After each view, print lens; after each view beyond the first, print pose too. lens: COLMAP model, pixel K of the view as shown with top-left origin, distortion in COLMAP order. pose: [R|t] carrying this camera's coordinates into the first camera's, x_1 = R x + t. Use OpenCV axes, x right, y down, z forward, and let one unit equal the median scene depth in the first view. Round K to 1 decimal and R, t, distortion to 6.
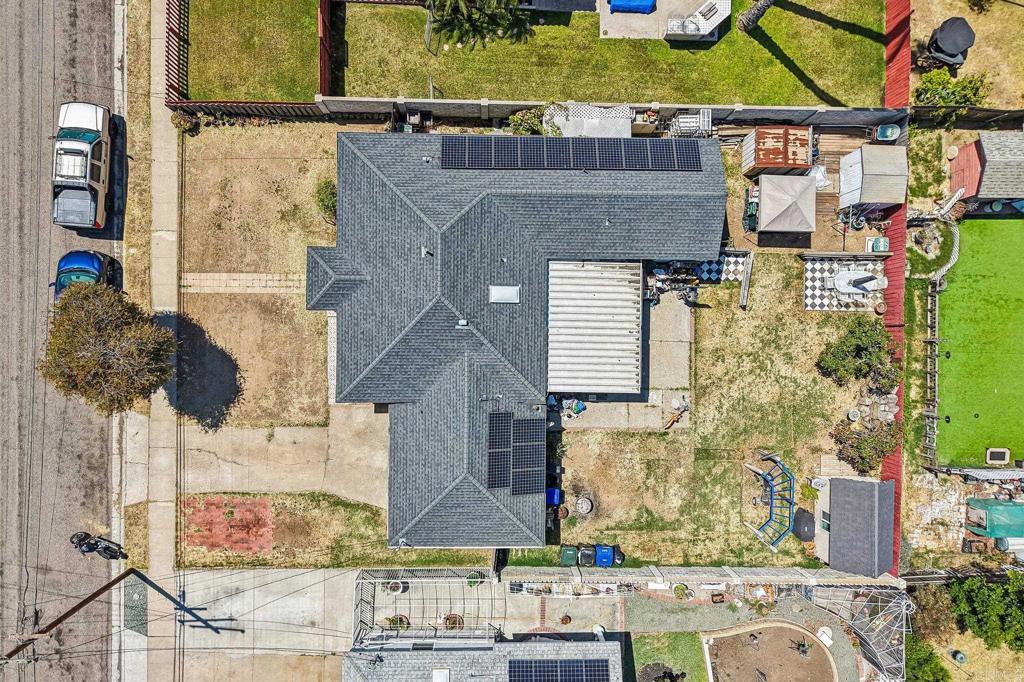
lens RADIAL K [[687.0, 0, 507.9], [0, 687.0, 339.5], [0, 0, 1]] dist [0.008759, -0.005806]
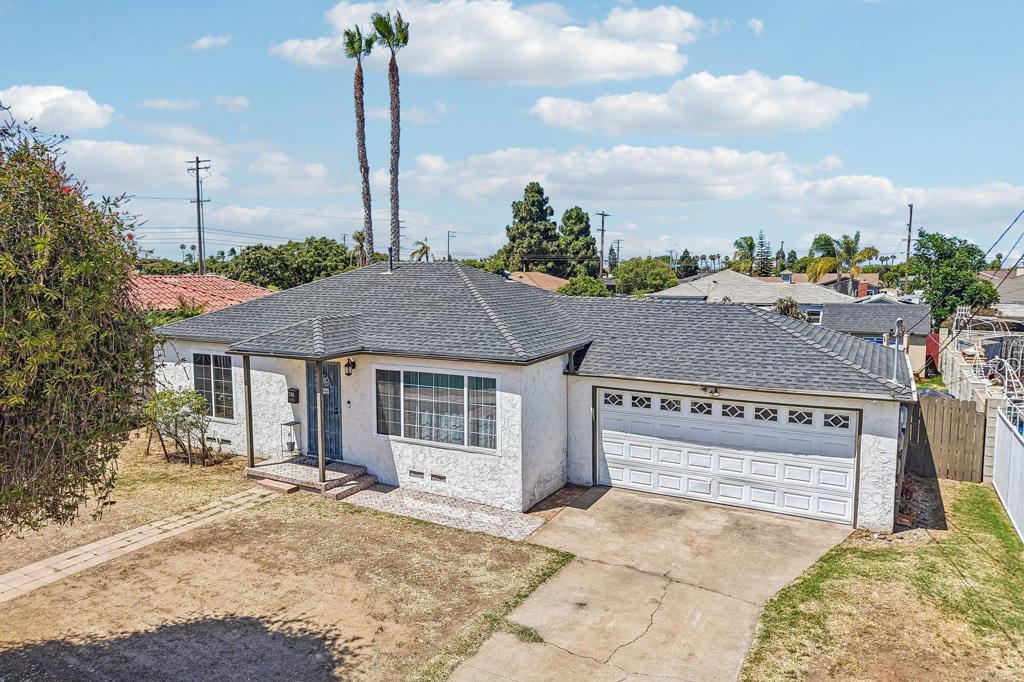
lens RADIAL K [[687.0, 0, 507.9], [0, 687.0, 339.5], [0, 0, 1]] dist [0.008759, -0.005806]
pose [[0.471938, -0.124037, 0.872863, -0.571299], [0.881410, 0.044177, -0.470282, 0.257441], [0.019772, 0.991294, 0.130176, 0.838958]]
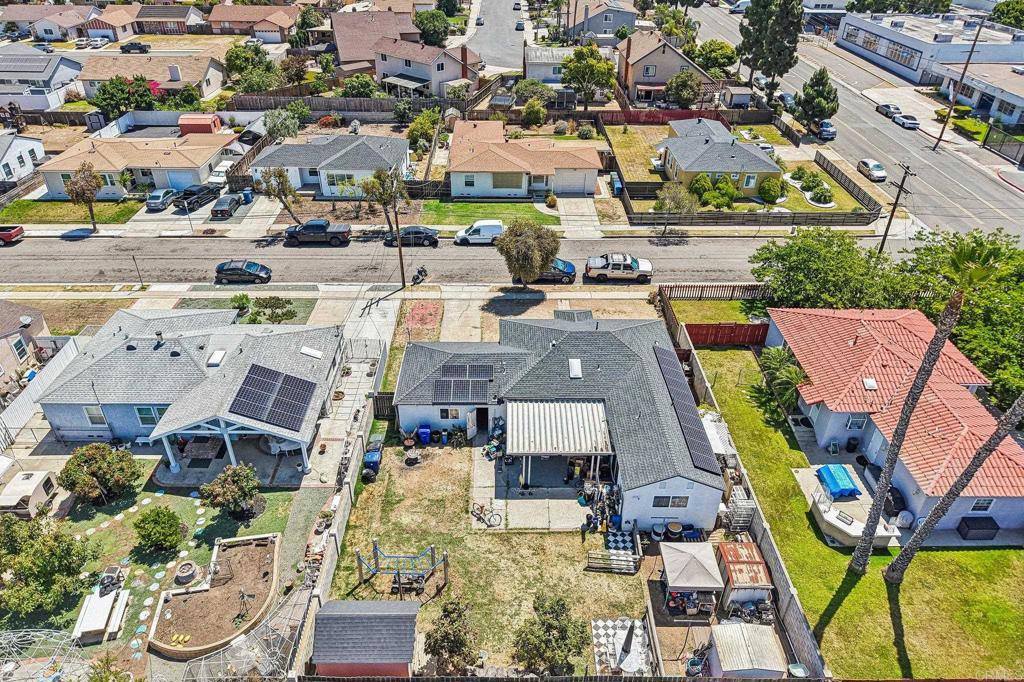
lens RADIAL K [[687.0, 0, 507.9], [0, 687.0, 339.5], [0, 0, 1]] dist [0.008759, -0.005806]
pose [[0.017016, 0.512679, -0.858412, 1.075613], [-0.999786, -0.001408, -0.020660, 0.095168], [-0.011801, 0.858579, 0.512545, 0.177091]]
